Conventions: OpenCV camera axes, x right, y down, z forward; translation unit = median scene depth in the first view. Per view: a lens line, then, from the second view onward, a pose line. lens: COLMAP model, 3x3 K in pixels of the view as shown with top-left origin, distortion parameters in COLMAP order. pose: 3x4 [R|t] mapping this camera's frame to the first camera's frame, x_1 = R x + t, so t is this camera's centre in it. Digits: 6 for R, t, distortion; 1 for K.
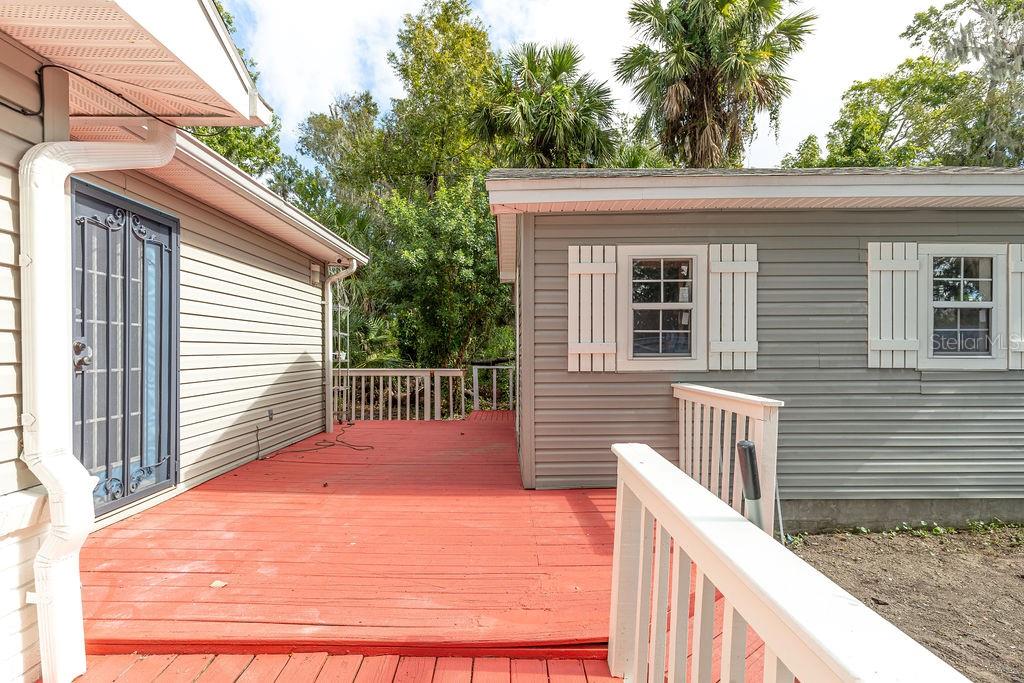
lens RADIAL K [[465.1, 0, 514.9], [0, 465.1, 357.2], [0, 0, 1]] dist [0.005420, -0.001172]
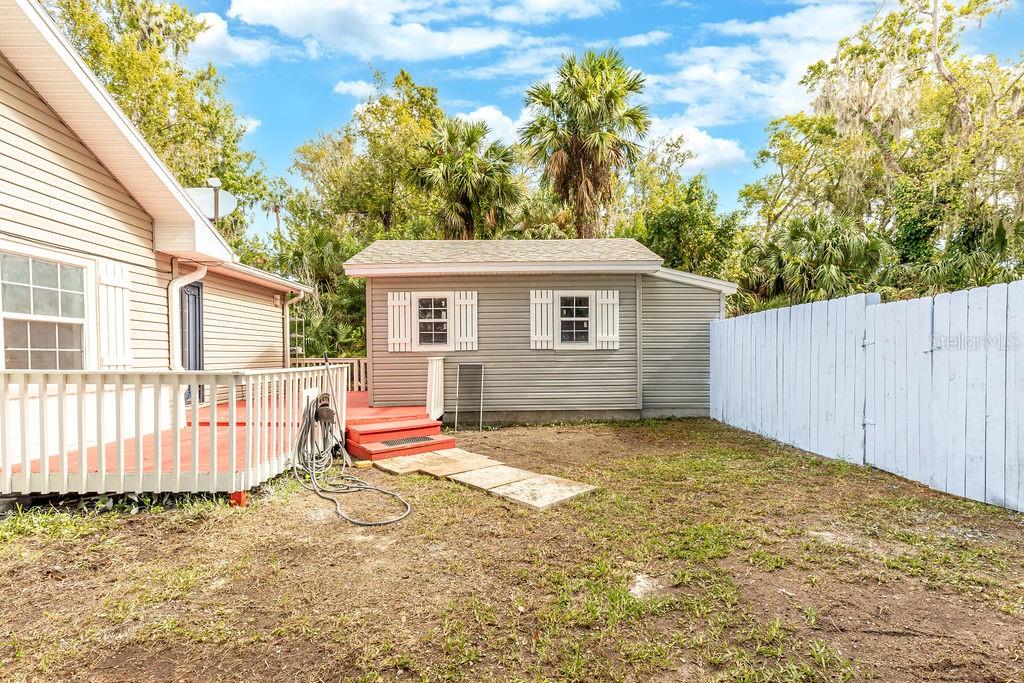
lens RADIAL K [[465.1, 0, 526.7], [0, 465.1, 367.2], [0, 0, 1]] dist [0.005420, -0.001172]
pose [[0.999773, -0.006858, 0.020172, 0.695977], [0.006624, 0.999910, 0.011652, 0.081075], [-0.020250, -0.011516, 0.999729, -1.127567]]
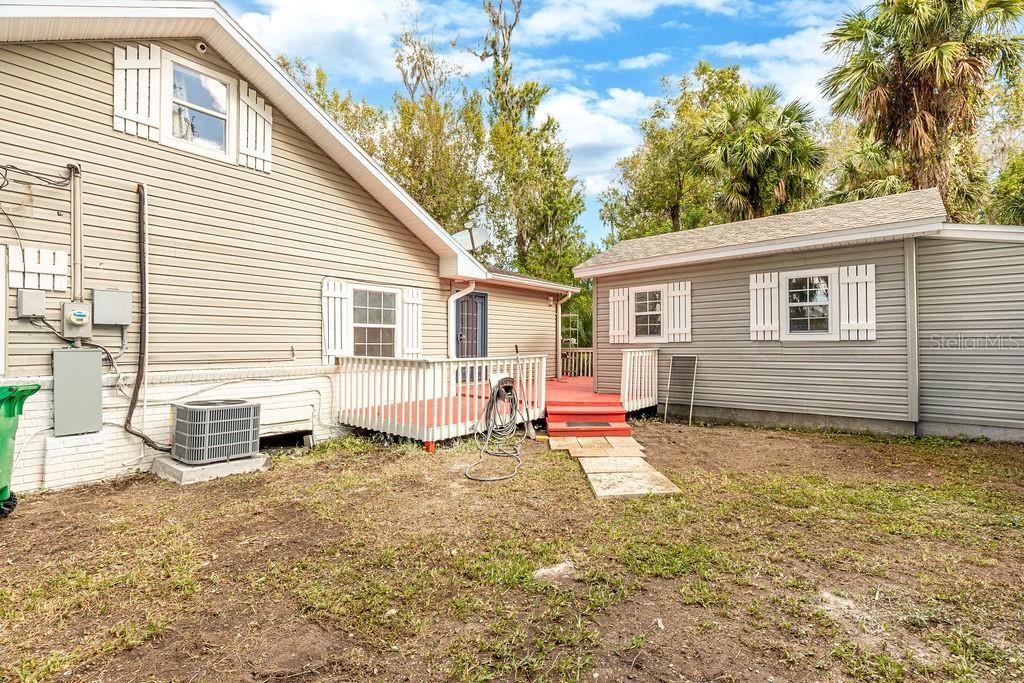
lens RADIAL K [[465.1, 0, 522.2], [0, 465.1, 334.7], [0, 0, 1]] dist [0.005420, -0.001172]
pose [[0.767042, -0.018913, -0.641318, 1.261719], [-0.004004, 0.999405, -0.034262, 0.069244], [0.641584, 0.028849, 0.766510, -1.058740]]
